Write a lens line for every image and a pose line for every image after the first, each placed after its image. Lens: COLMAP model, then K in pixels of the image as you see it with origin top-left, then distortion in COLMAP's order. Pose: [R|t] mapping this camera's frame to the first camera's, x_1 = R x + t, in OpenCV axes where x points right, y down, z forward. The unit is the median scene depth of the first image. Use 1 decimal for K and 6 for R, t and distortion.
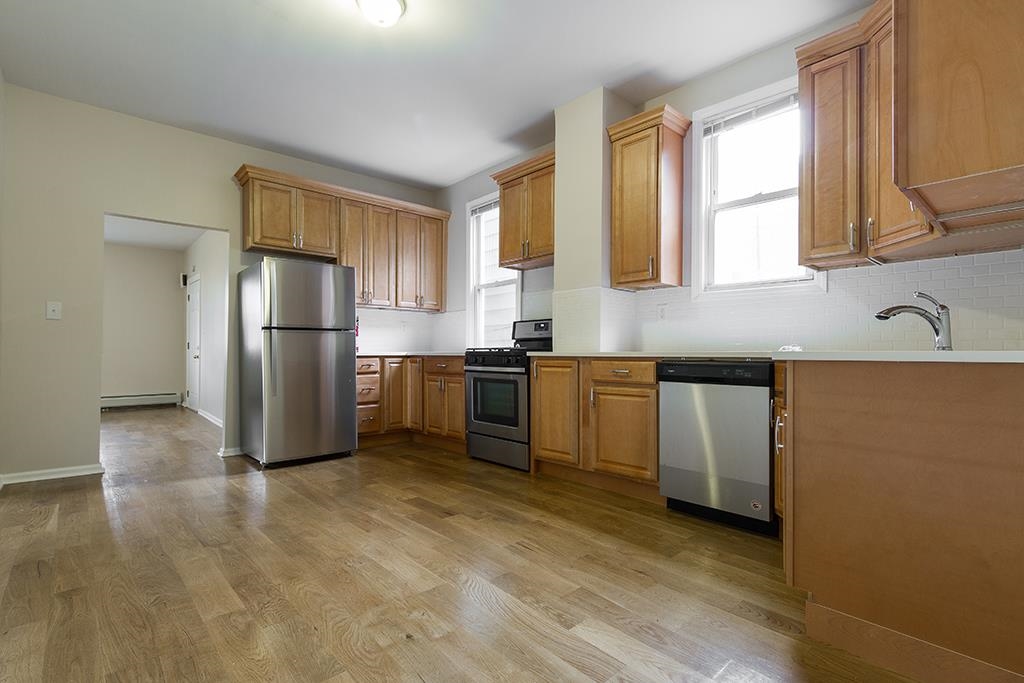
lens RADIAL K [[483.7, 0, 512.0], [0, 483.7, 341.5], [0, 0, 1]] dist [0.001661, -0.000010]
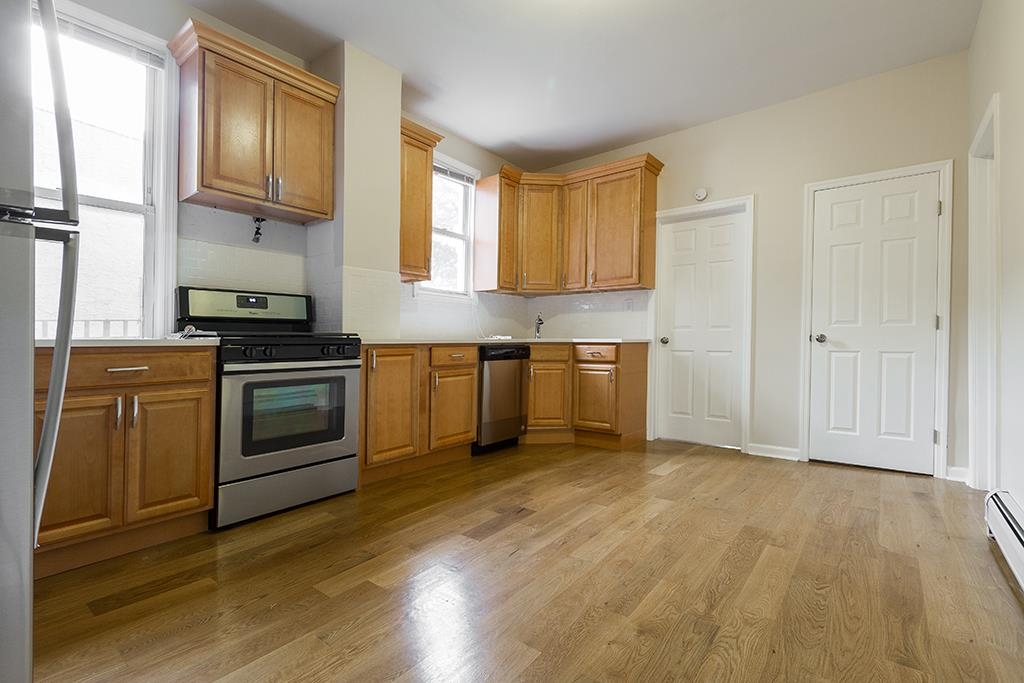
lens RADIAL K [[476.8, 0, 512.0], [0, 476.8, 341.5], [0, 0, 1]] dist [-0.000814, 0.000037]
pose [[-0.170731, -0.001741, 0.985316, -0.900931], [-0.020310, 0.999792, -0.001753, 0.024950], [-0.985108, -0.020311, -0.170731, 1.022395]]
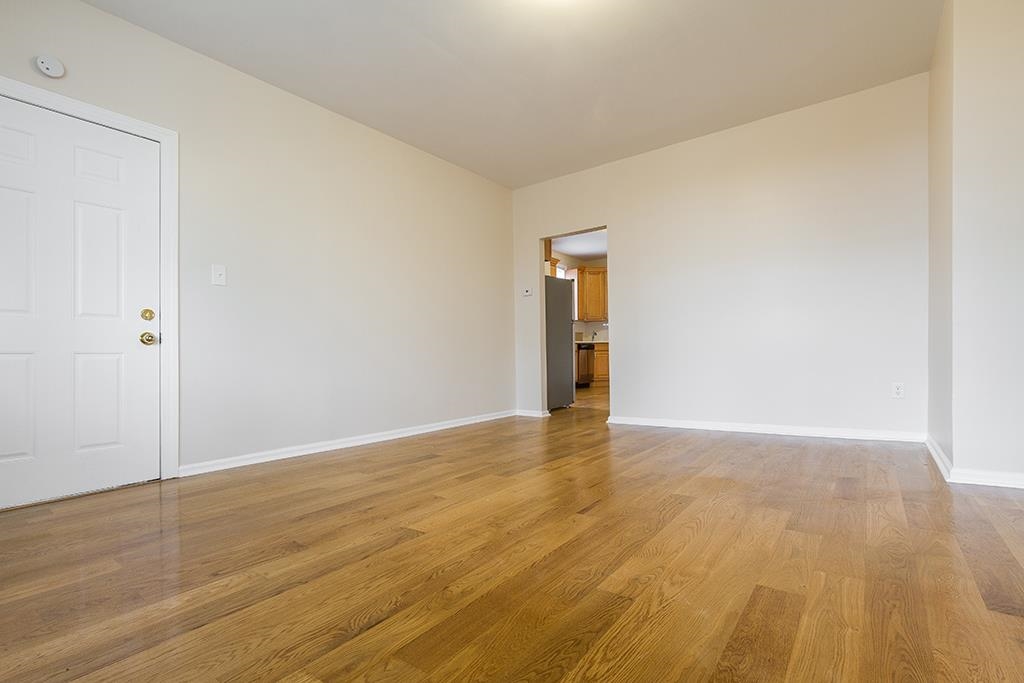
lens RADIAL K [[483.7, 0, 512.0], [0, 483.7, 341.5], [0, 0, 1]] dist [0.001661, -0.000010]
pose [[-0.191186, 0.027209, 0.981177, -2.577130], [-0.003904, 0.999587, -0.028480, 0.107506], [-0.981546, -0.009275, -0.191001, 1.866893]]
